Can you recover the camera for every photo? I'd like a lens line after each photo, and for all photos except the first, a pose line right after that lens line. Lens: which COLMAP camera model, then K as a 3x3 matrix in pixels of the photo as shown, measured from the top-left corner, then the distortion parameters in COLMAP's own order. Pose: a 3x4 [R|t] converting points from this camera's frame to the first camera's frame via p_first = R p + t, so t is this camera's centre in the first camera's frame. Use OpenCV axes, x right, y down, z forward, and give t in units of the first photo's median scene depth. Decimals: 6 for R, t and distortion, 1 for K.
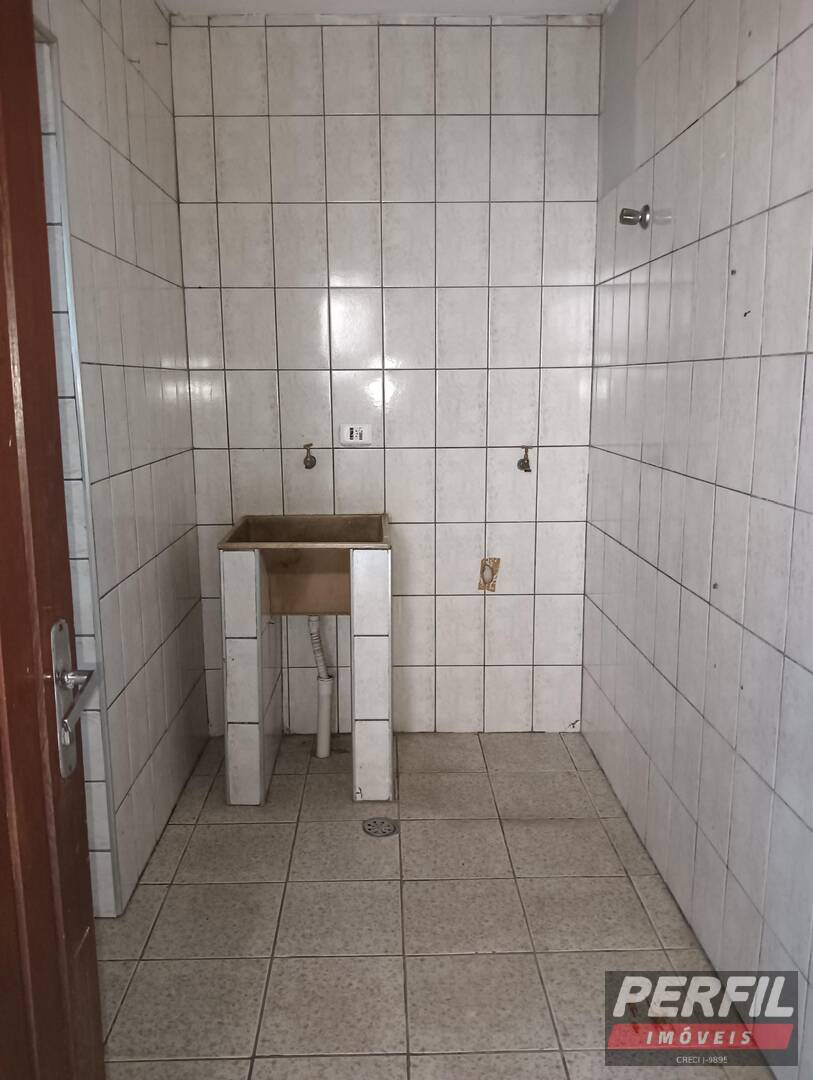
lens RADIAL K [[855.6, 0, 403.9], [0, 855.6, 535.8], [0, 0, 1]] dist [0.046096, -0.108008]
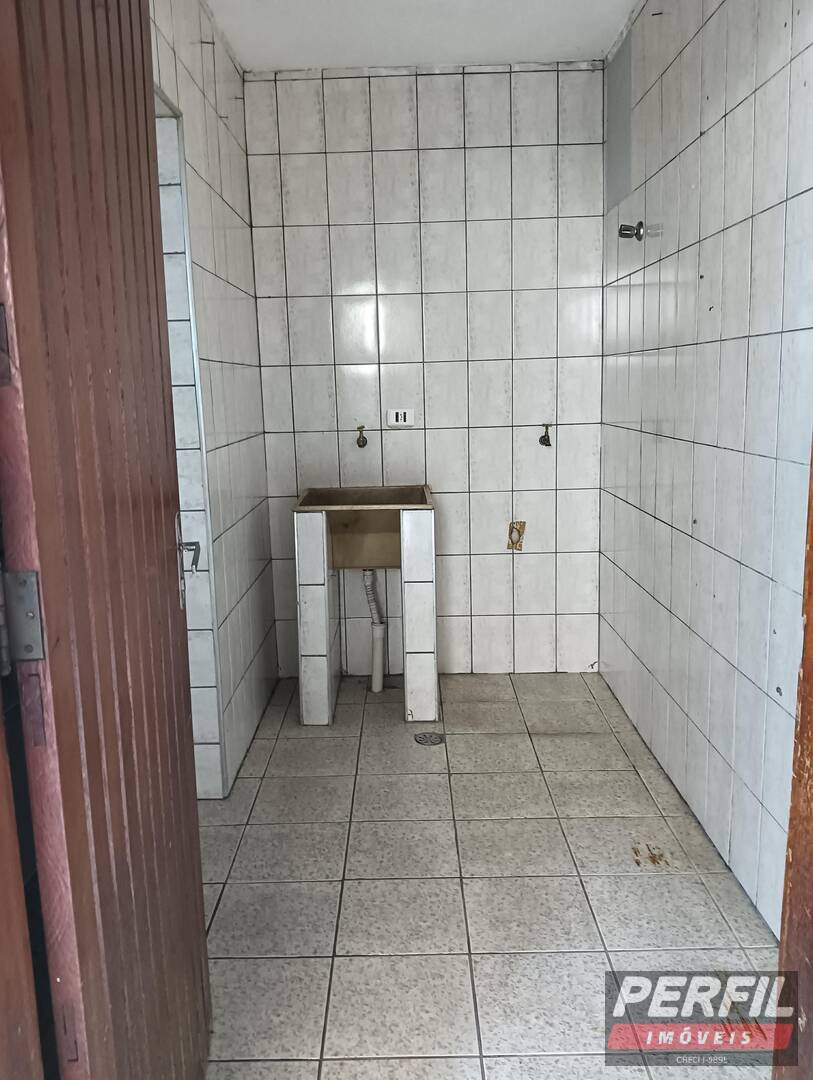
lens RADIAL K [[855.6, 0, 396.6], [0, 855.6, 520.2], [0, 0, 1]] dist [0.046096, -0.108008]
pose [[0.999135, -0.015254, -0.038691, -0.020449], [0.014571, 0.999734, -0.017854, 0.048403], [0.038953, 0.017275, 0.999092, -0.193517]]
